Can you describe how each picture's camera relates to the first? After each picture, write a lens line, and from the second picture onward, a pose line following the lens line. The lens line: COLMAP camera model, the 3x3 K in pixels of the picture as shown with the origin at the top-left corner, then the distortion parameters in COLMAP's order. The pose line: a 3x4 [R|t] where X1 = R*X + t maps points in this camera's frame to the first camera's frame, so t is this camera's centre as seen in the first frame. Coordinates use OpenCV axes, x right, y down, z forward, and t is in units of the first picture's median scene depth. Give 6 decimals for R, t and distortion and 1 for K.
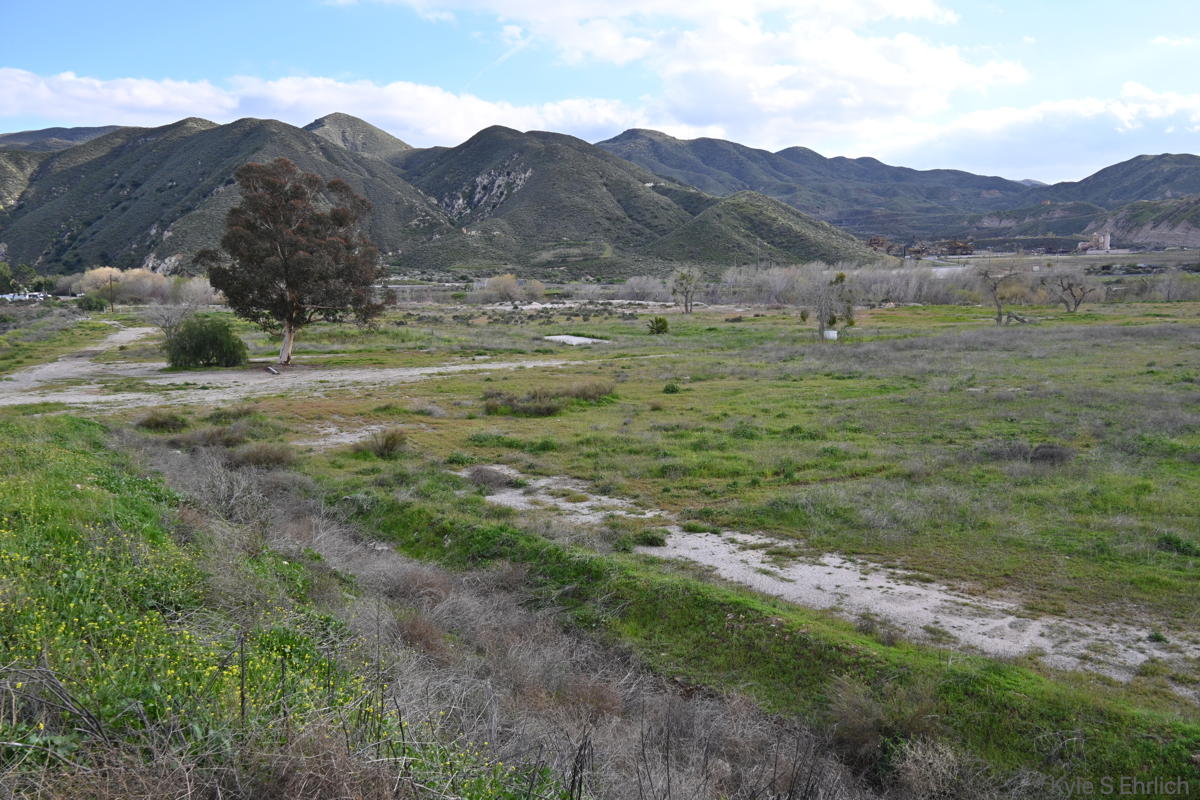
lens RADIAL K [[906.6, 0, 602.3], [0, 906.6, 400.6], [0, 0, 1]] dist [0.013618, -0.010113]
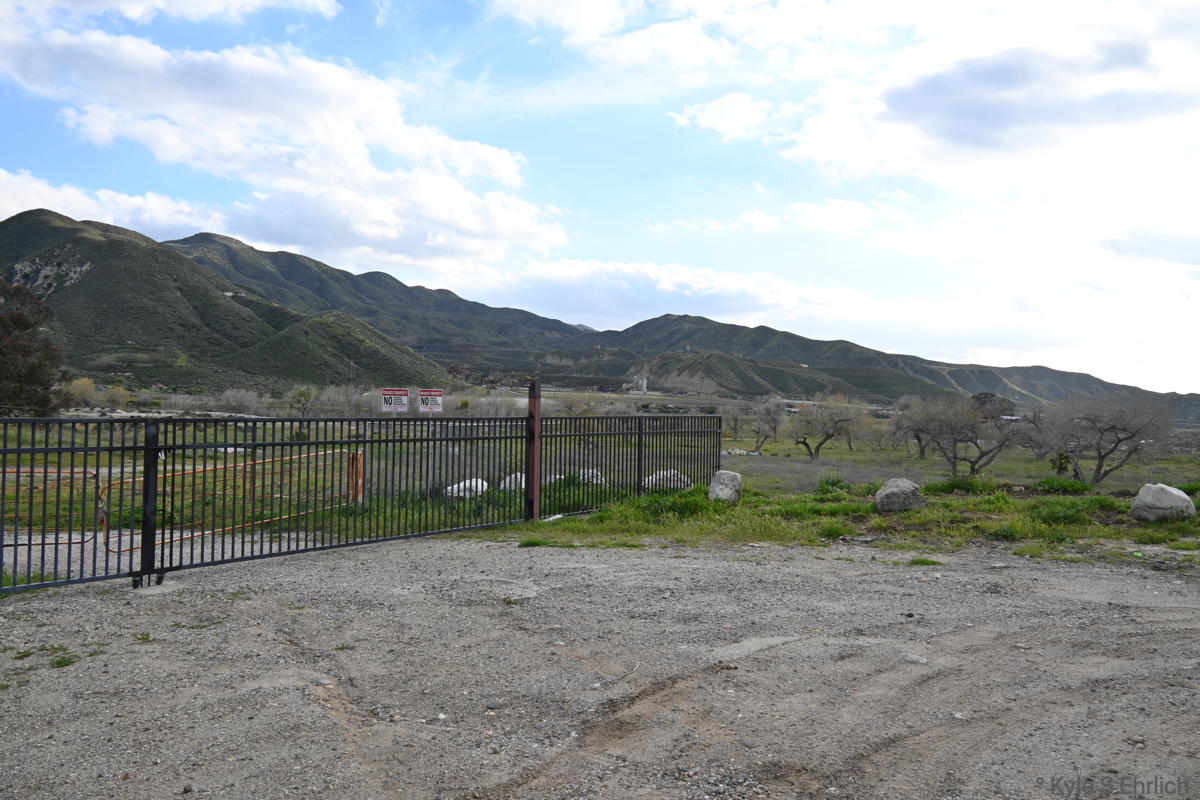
lens RADIAL K [[906.6, 0, 602.3], [0, 906.6, 400.6], [0, 0, 1]] dist [0.013618, -0.010113]
pose [[0.895597, 0.058248, 0.441036, -0.170439], [0.000880, 0.991157, -0.132690, 0.031759], [-0.444865, 0.119225, 0.887627, -0.247243]]
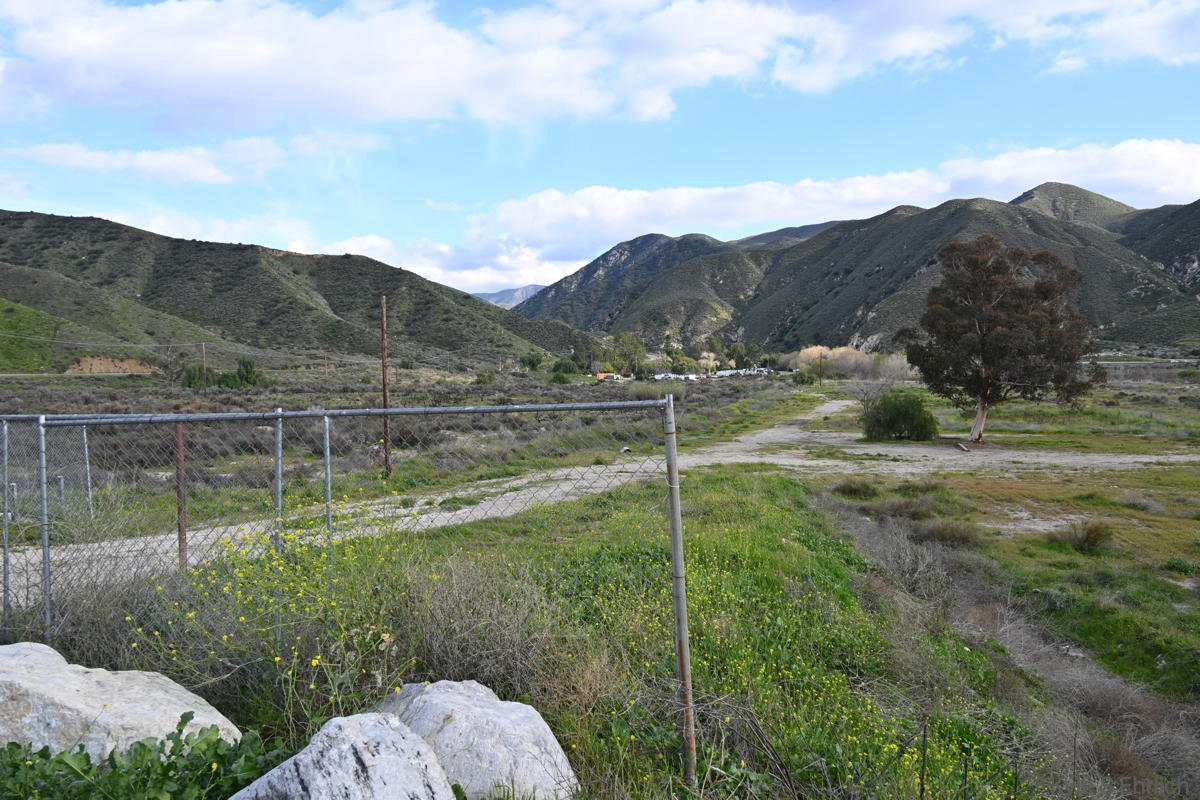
lens RADIAL K [[906.0, 0, 602.5], [0, 906.0, 399.8], [0, 0, 1]] dist [0.018984, -0.027029]
pose [[0.746688, 0.027671, -0.664599, -0.001640], [-0.083639, 0.995110, -0.052538, -0.000049], [0.659895, 0.094816, 0.745351, 0.002019]]
